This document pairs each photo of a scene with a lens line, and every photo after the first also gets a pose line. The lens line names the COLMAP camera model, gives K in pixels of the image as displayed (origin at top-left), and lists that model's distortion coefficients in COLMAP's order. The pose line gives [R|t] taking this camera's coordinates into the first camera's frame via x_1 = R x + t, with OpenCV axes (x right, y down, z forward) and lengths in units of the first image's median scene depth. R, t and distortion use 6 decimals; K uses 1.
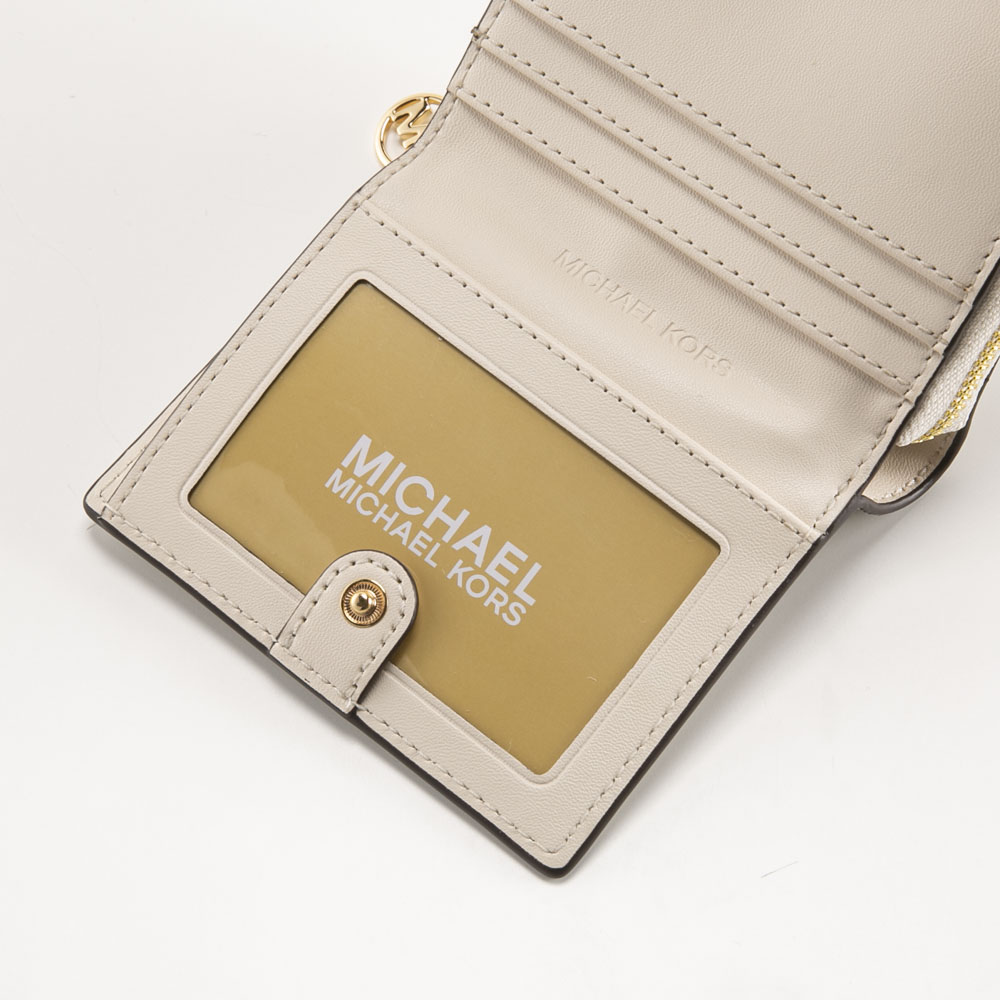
lens RADIAL K [[2427.1, 0, 500.0], [0, 2427.1, 500.0], [0, 0, 1]] dist [0.025404, -0.351022]
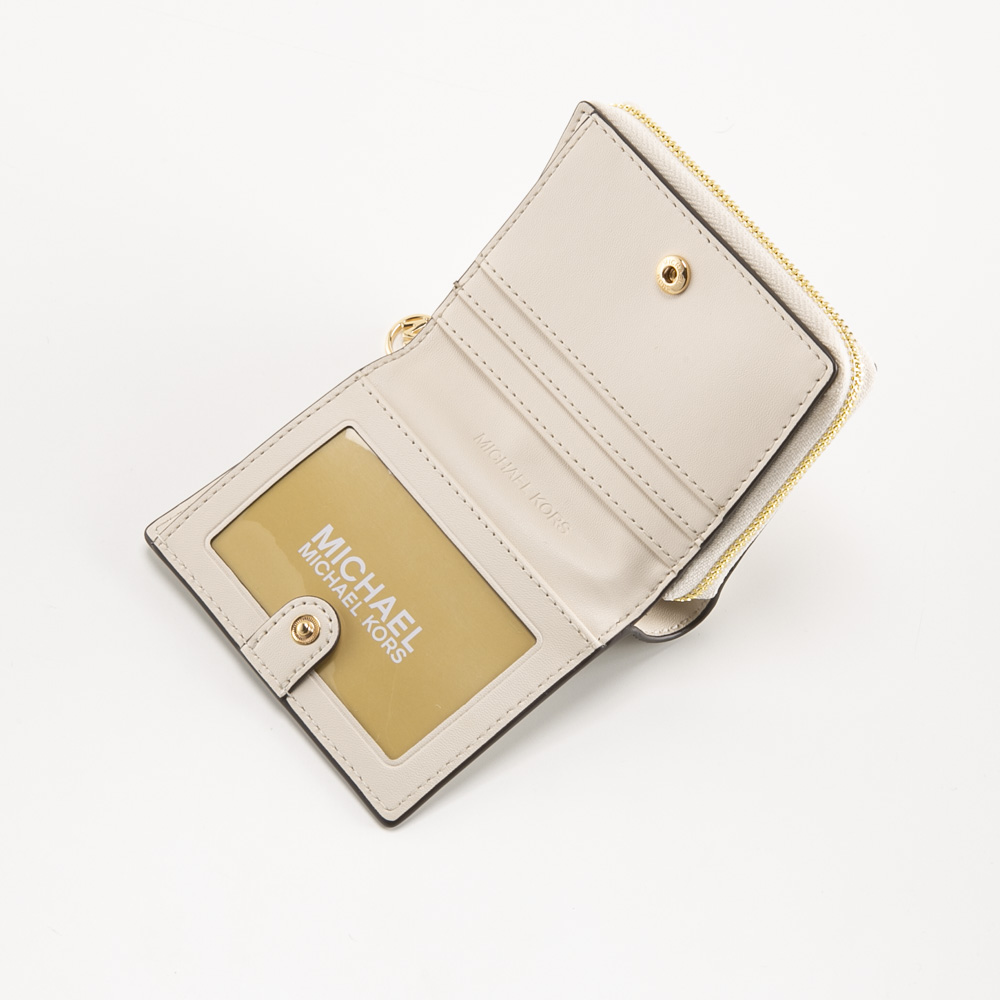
lens RADIAL K [[2368.4, 0, 500.0], [0, 2368.4, 500.0], [0, 0, 1]] dist [0.041124, -0.184736]
pose [[0.978971, 0.199239, -0.043809, 0.114810], [-0.201743, 0.977404, -0.063093, 0.031841], [0.030248, 0.070604, 0.997046, -0.509265]]
